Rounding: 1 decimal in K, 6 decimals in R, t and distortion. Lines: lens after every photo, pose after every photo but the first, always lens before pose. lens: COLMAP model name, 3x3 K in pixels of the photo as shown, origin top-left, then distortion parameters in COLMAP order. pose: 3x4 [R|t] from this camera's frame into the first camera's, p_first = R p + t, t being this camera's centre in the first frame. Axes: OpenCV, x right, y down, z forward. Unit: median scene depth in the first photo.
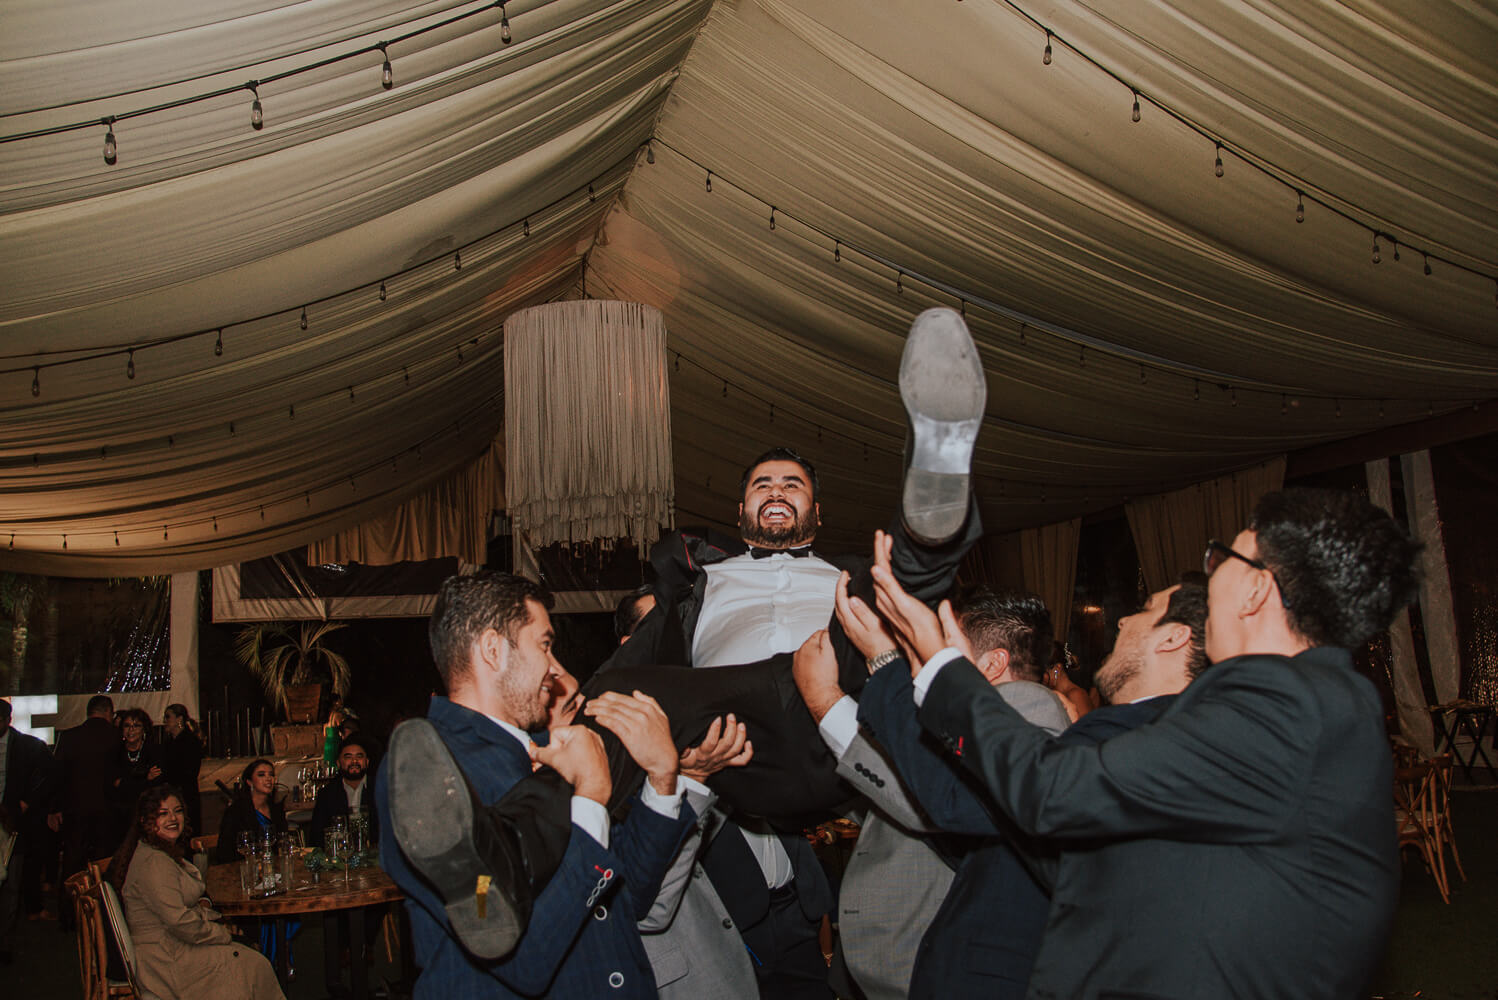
lens RADIAL K [[1292.5, 0, 749.0], [0, 1292.5, 500.0], [0, 0, 1]] dist [-0.012549, 0.086689]
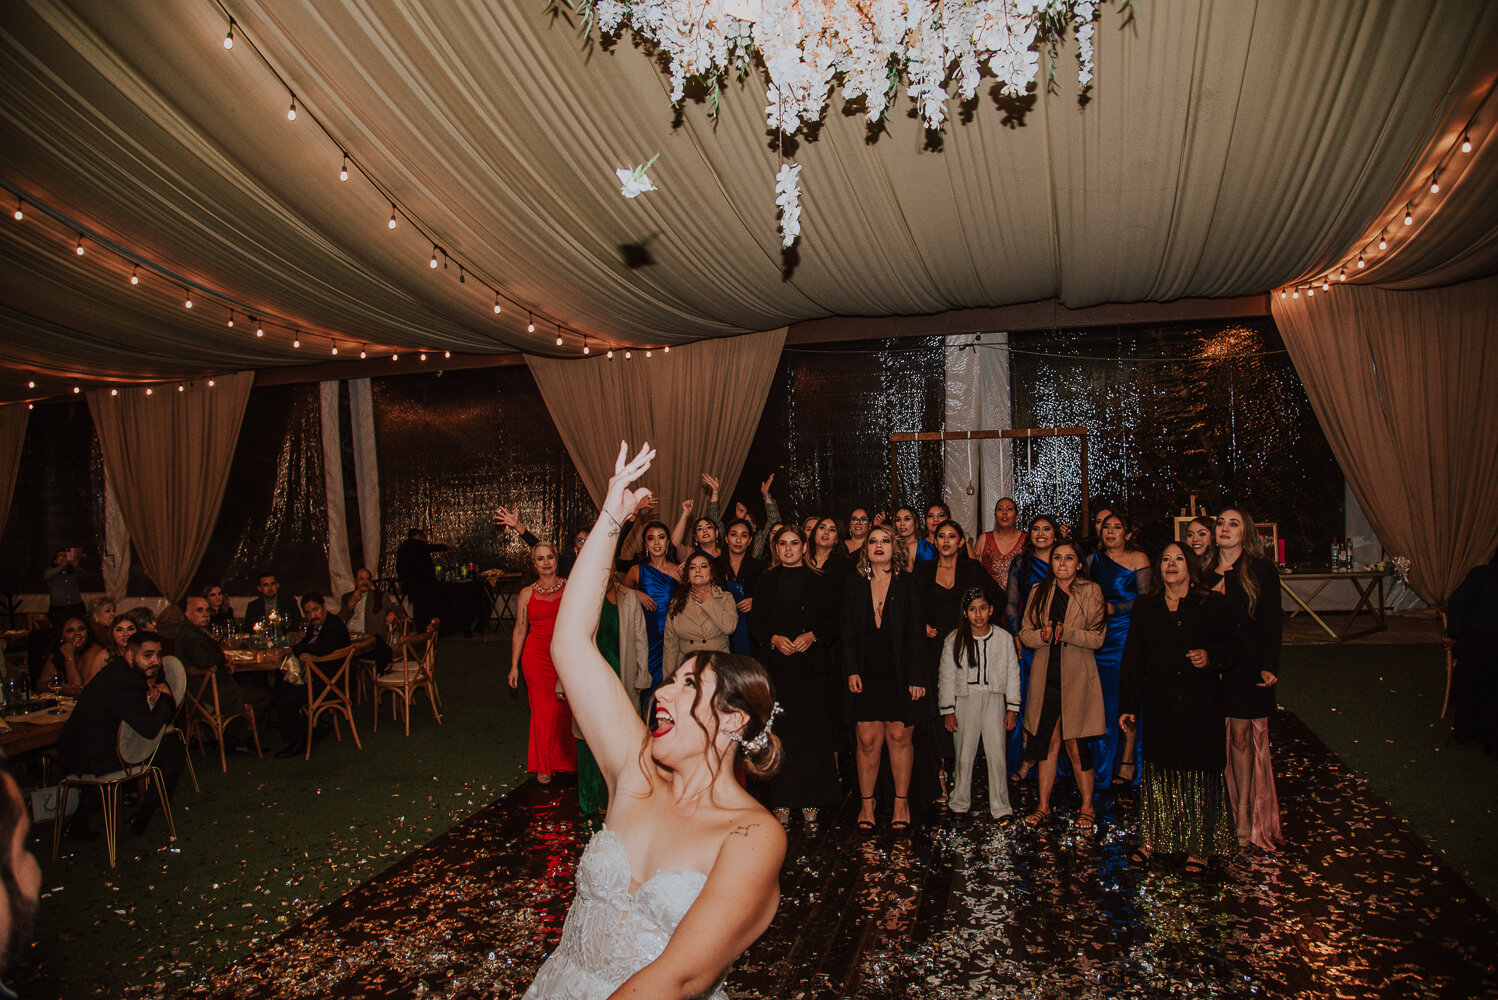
lens RADIAL K [[1292.5, 0, 749.0], [0, 1292.5, 500.0], [0, 0, 1]] dist [-0.012549, 0.086689]
pose [[0.600982, 0.023069, 0.798929, -0.389653], [-0.116725, 0.991400, 0.059178, -0.052986], [-0.790693, -0.128819, 0.598506, -0.124221]]
